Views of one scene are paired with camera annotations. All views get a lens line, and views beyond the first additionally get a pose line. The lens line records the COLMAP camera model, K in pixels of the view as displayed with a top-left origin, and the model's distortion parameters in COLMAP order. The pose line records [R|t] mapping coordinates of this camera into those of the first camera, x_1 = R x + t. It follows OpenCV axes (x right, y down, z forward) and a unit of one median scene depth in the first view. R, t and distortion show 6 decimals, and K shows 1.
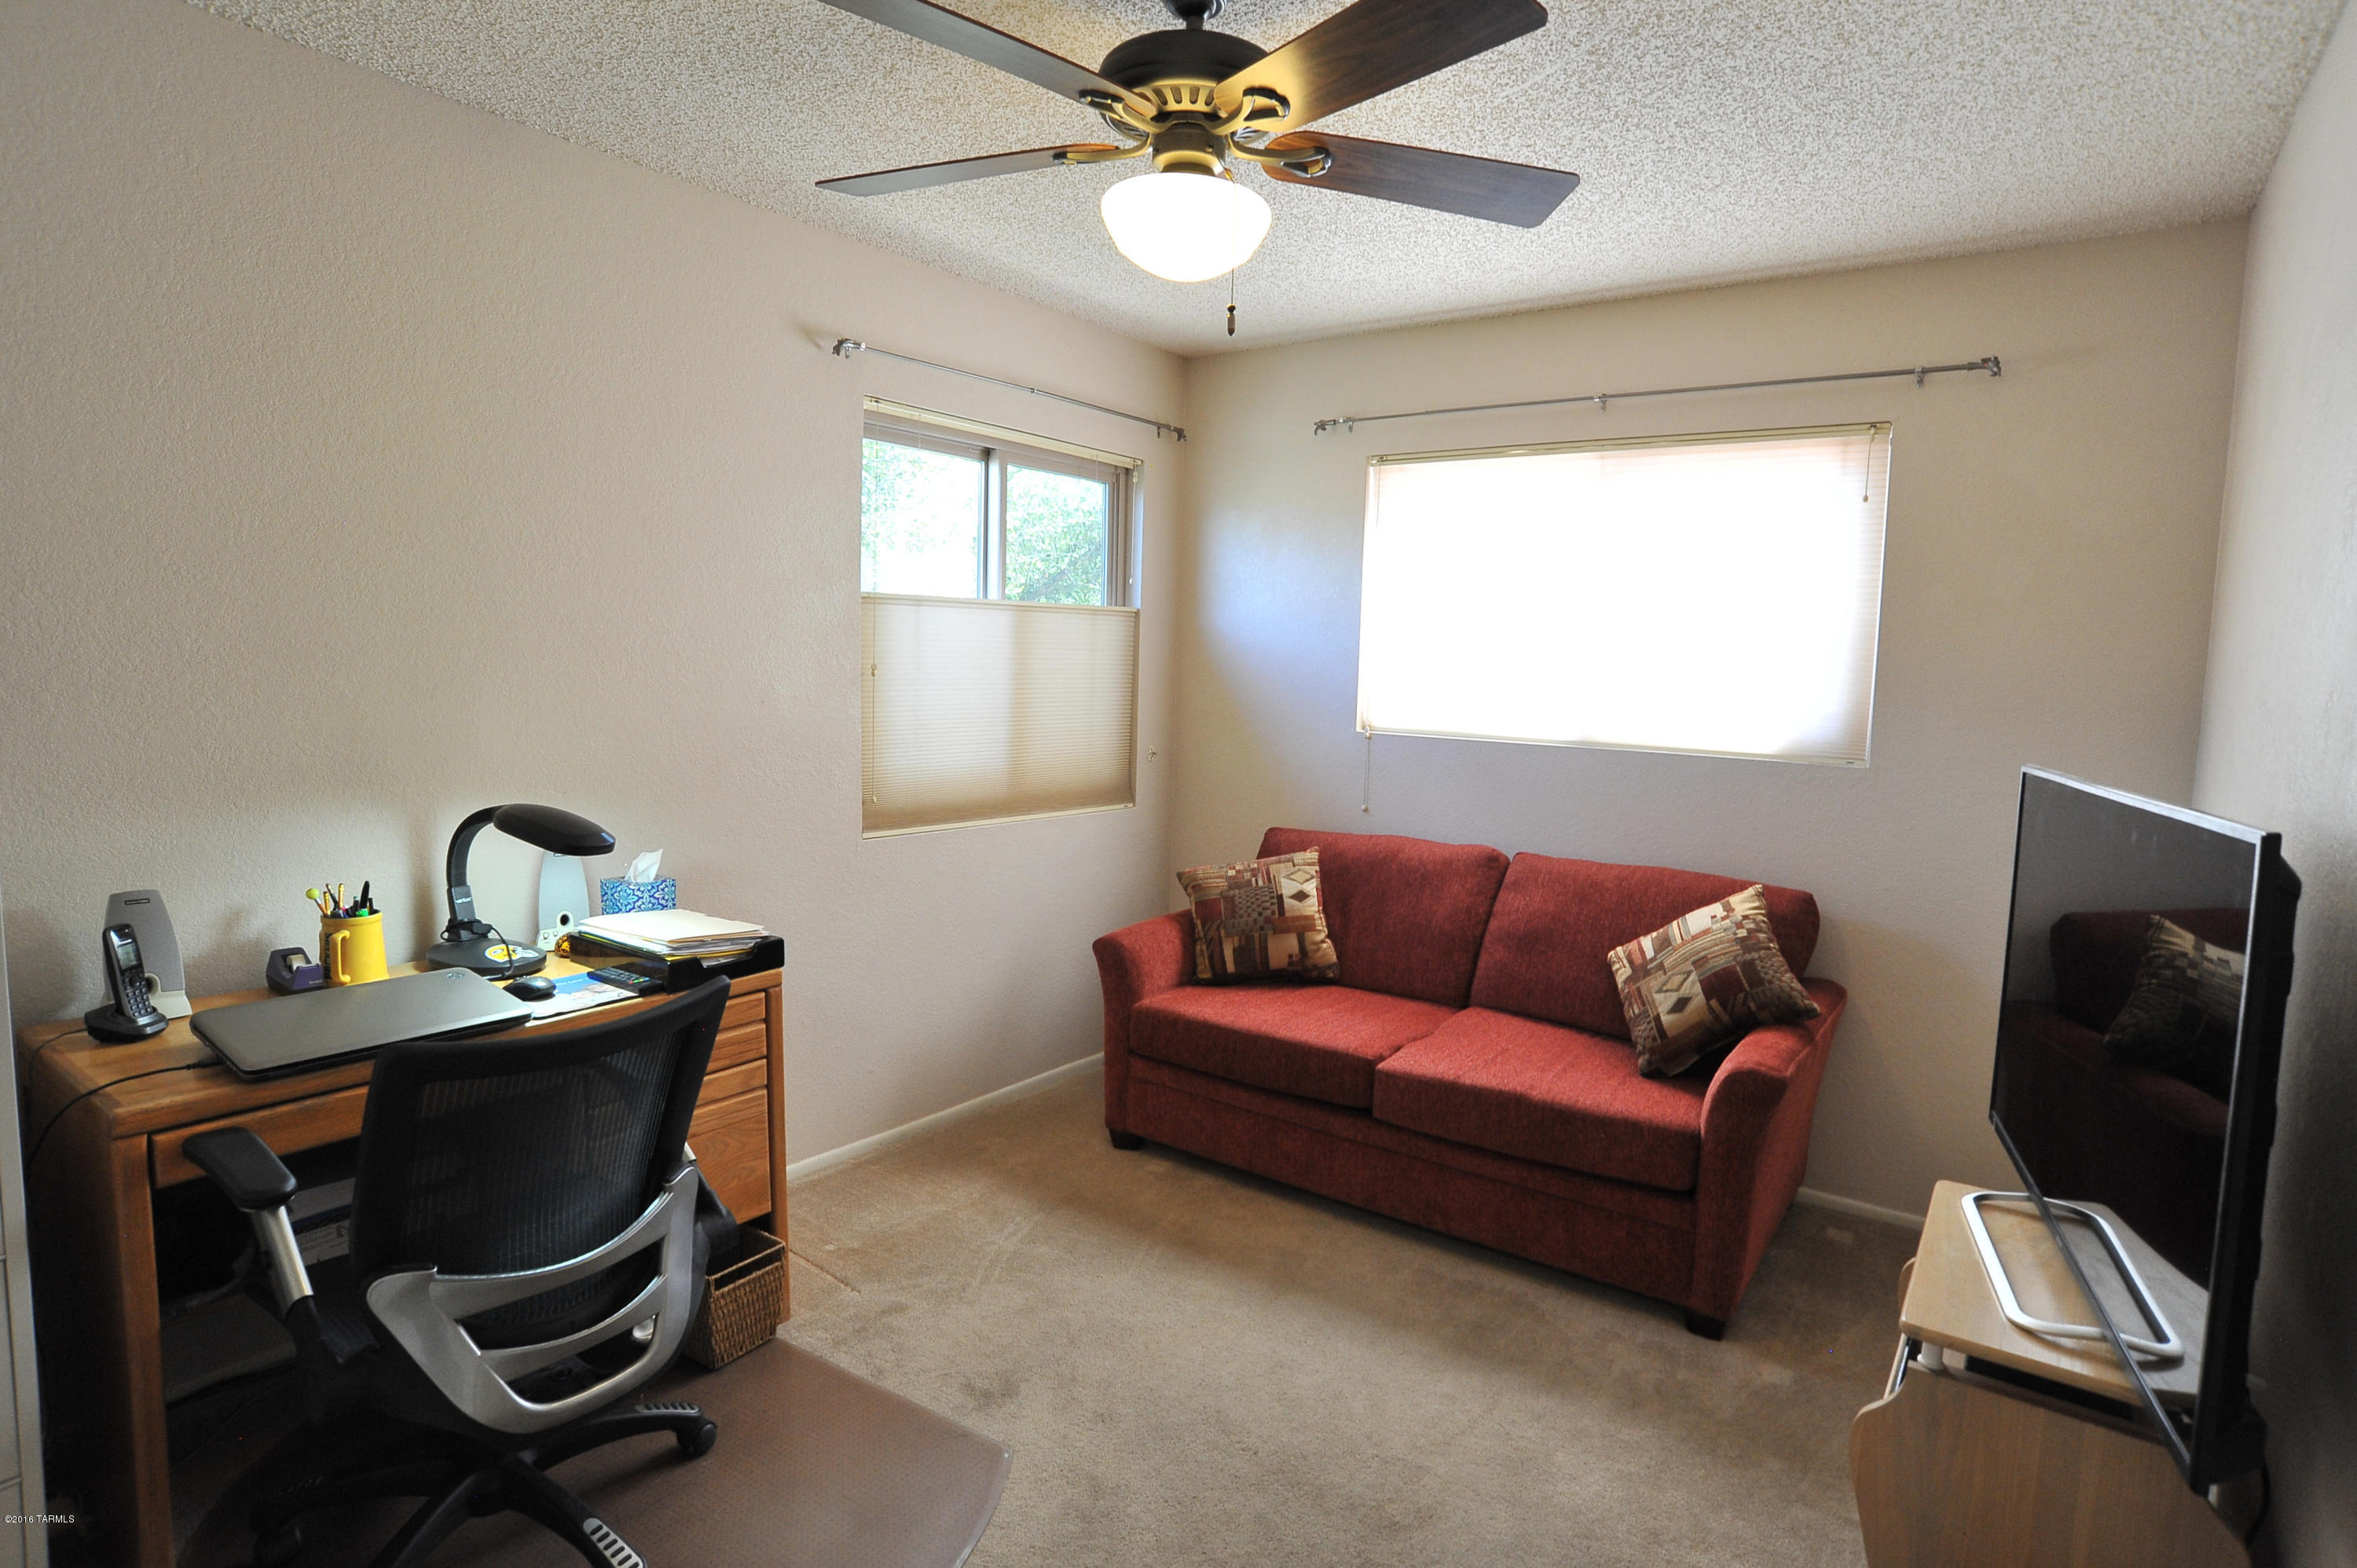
lens RADIAL K [[1195.2, 0, 1179.1], [0, 1195.2, 787.1], [0, 0, 1]] dist [-0.097625, 0.045672]
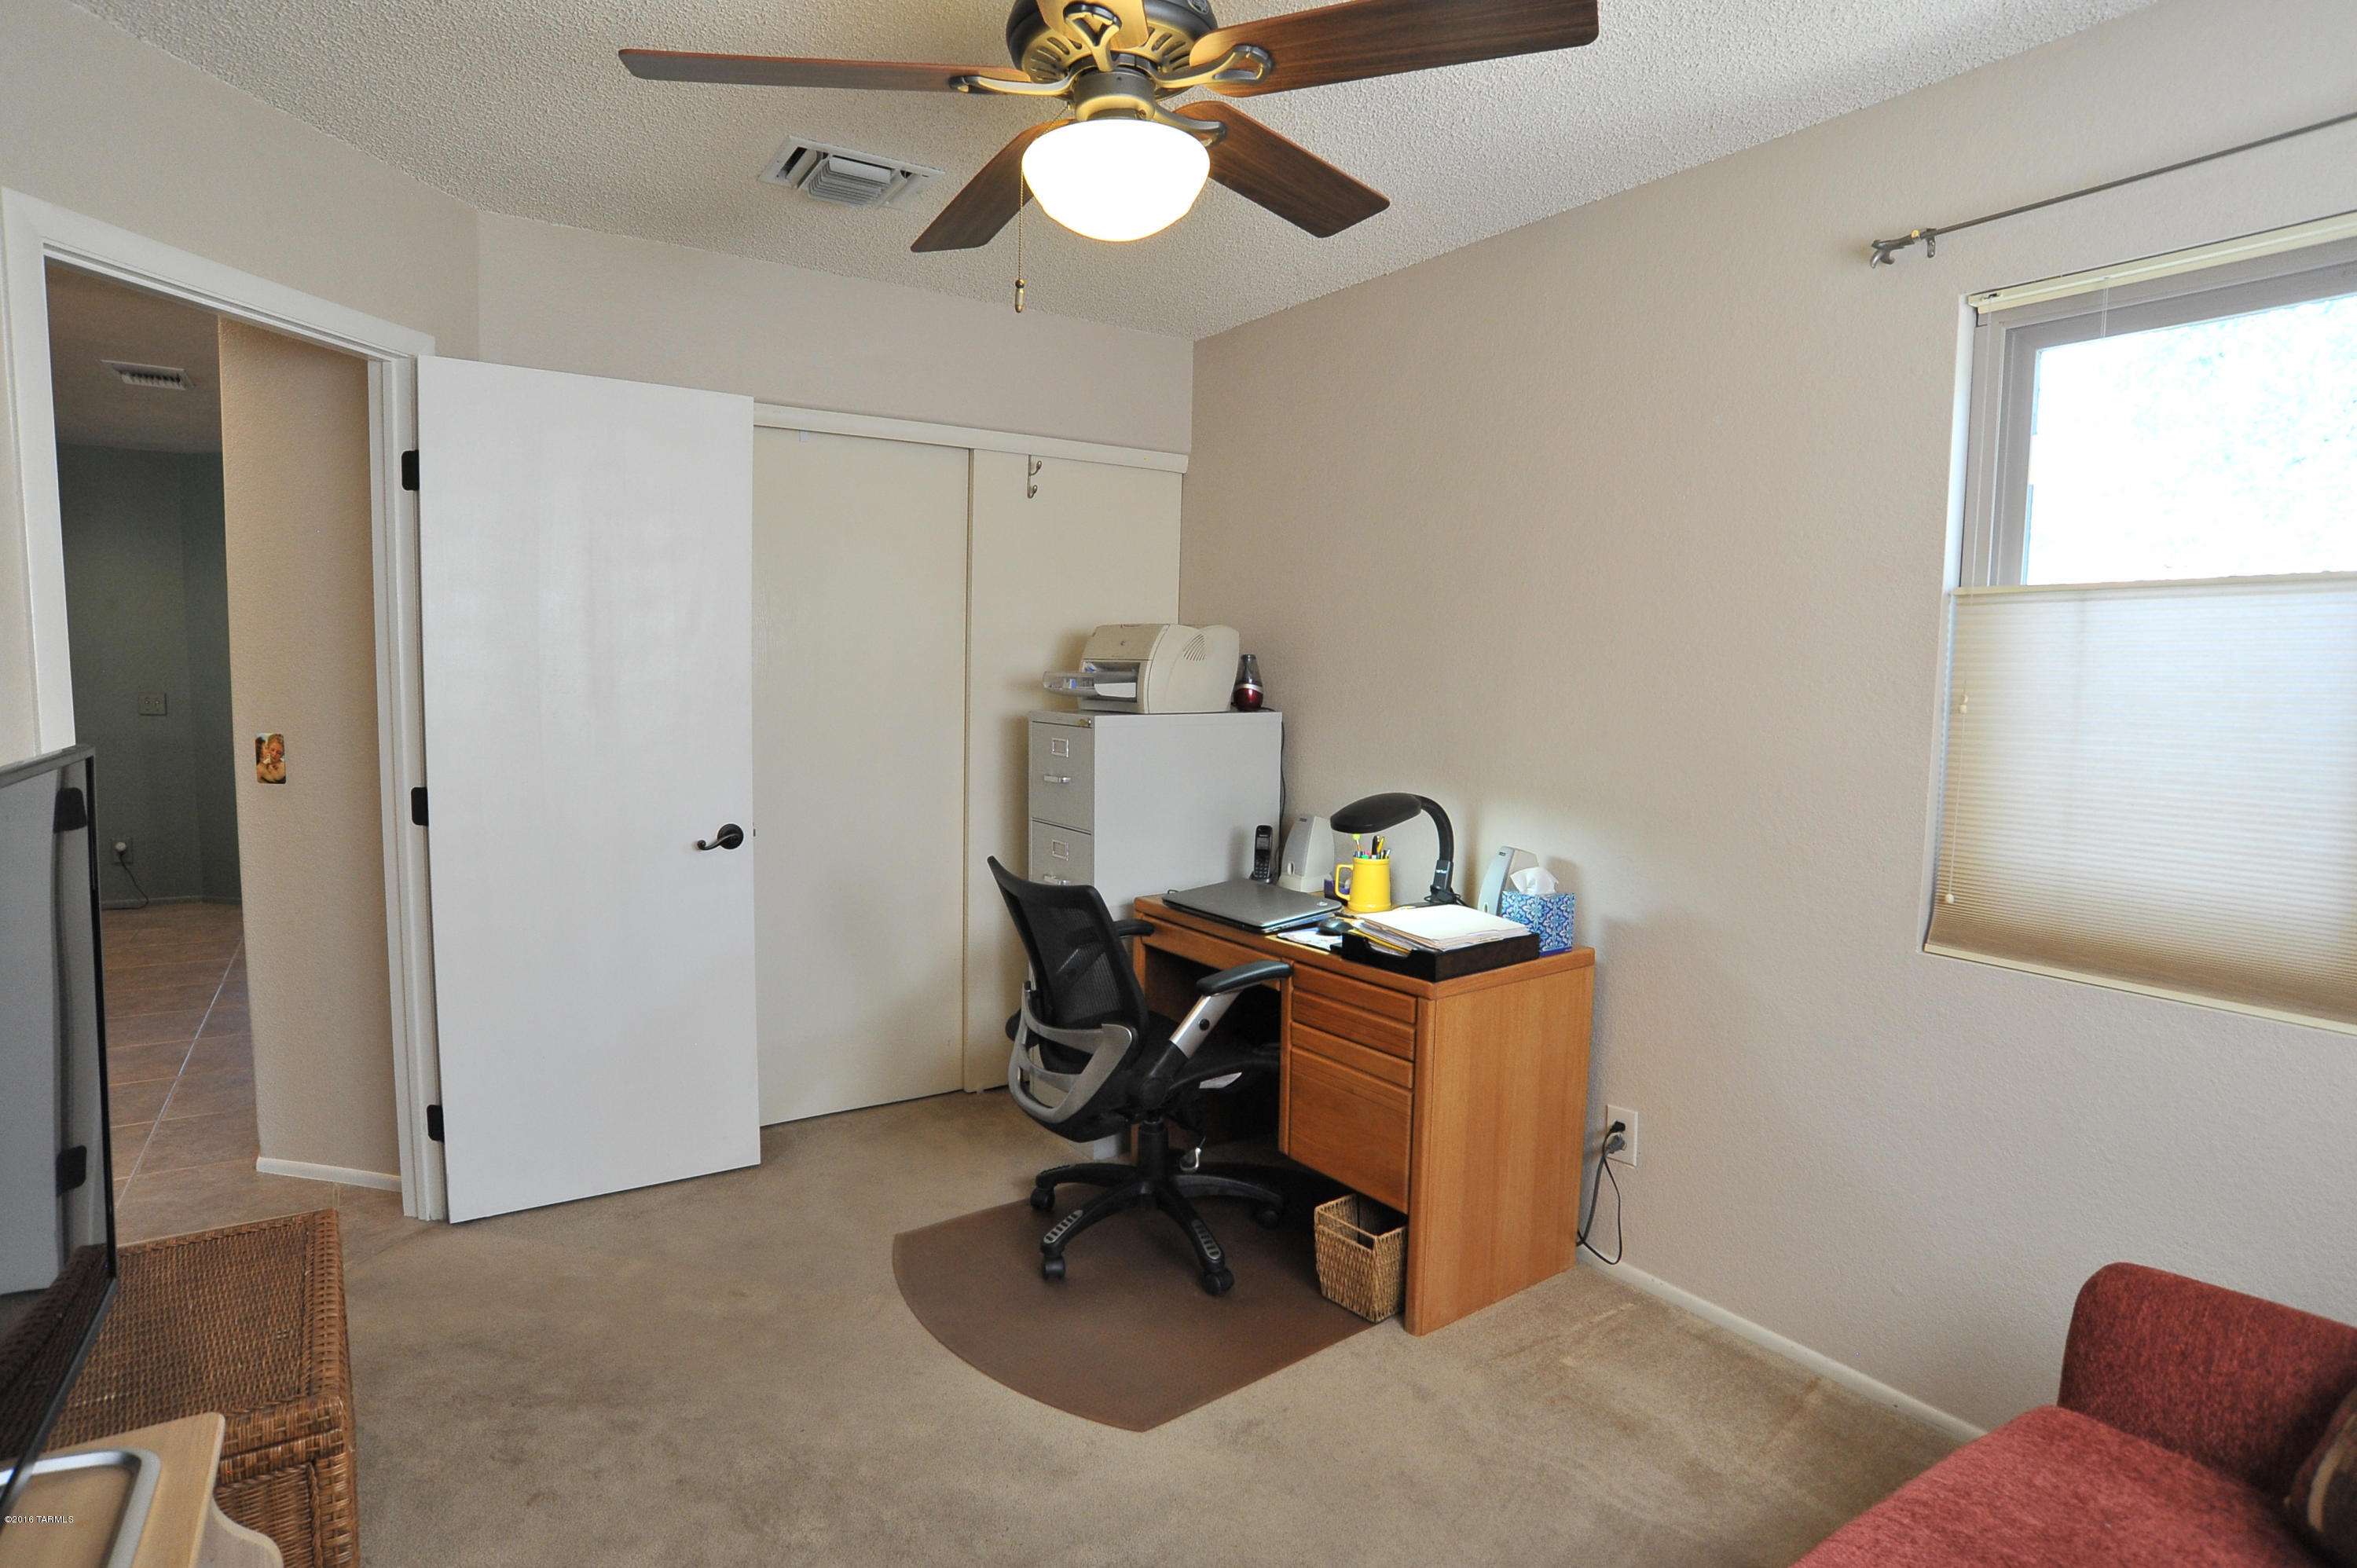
lens RADIAL K [[1195.2, 0, 1179.1], [0, 1195.2, 787.1], [0, 0, 1]] dist [-0.097625, 0.045672]
pose [[-0.298638, 0.061254, -0.952399, 0.613998], [-0.128737, 0.986232, 0.103797, -0.078779], [0.945644, 0.153607, -0.286641, 0.971192]]
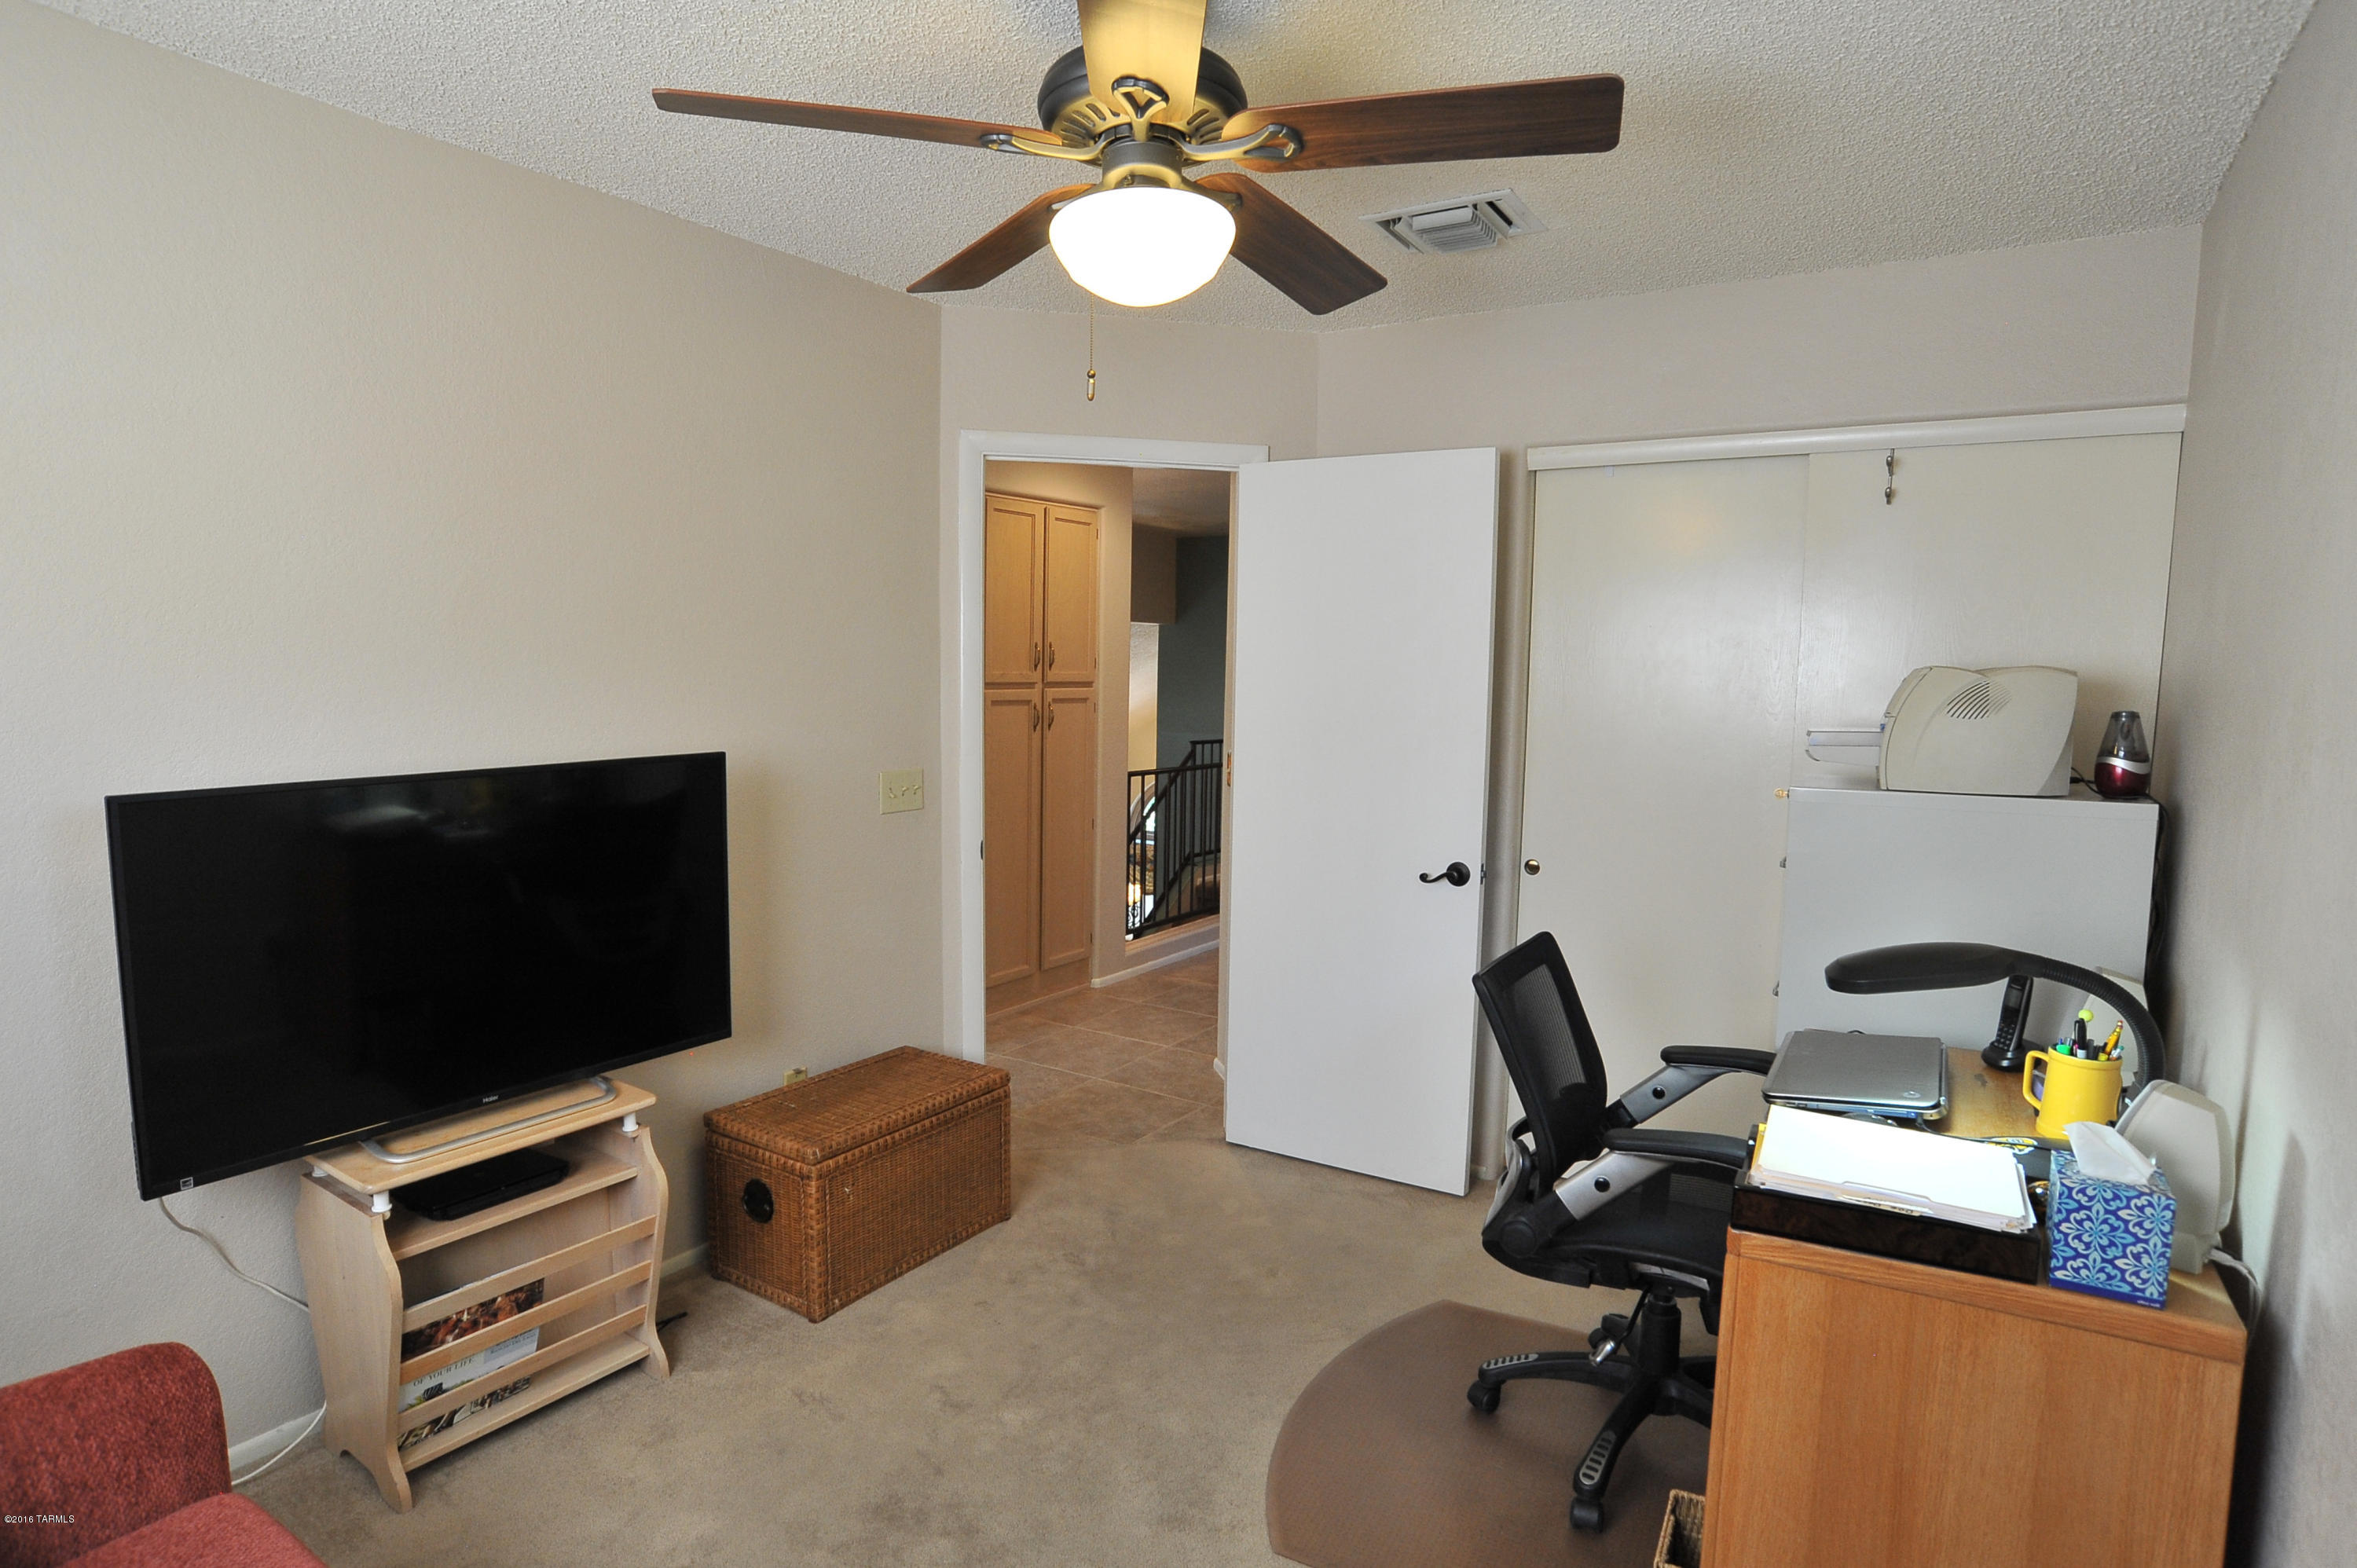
lens RADIAL K [[1237.1, 0, 1178.5], [0, 1237.1, 784.0], [0, 0, 1]] dist [-0.100886, 0.055348]
pose [[-0.990098, -0.030330, -0.137064, 0.060672], [-0.057642, 0.978110, 0.199945, -0.185230], [0.127999, 0.205866, -0.970173, 1.423741]]
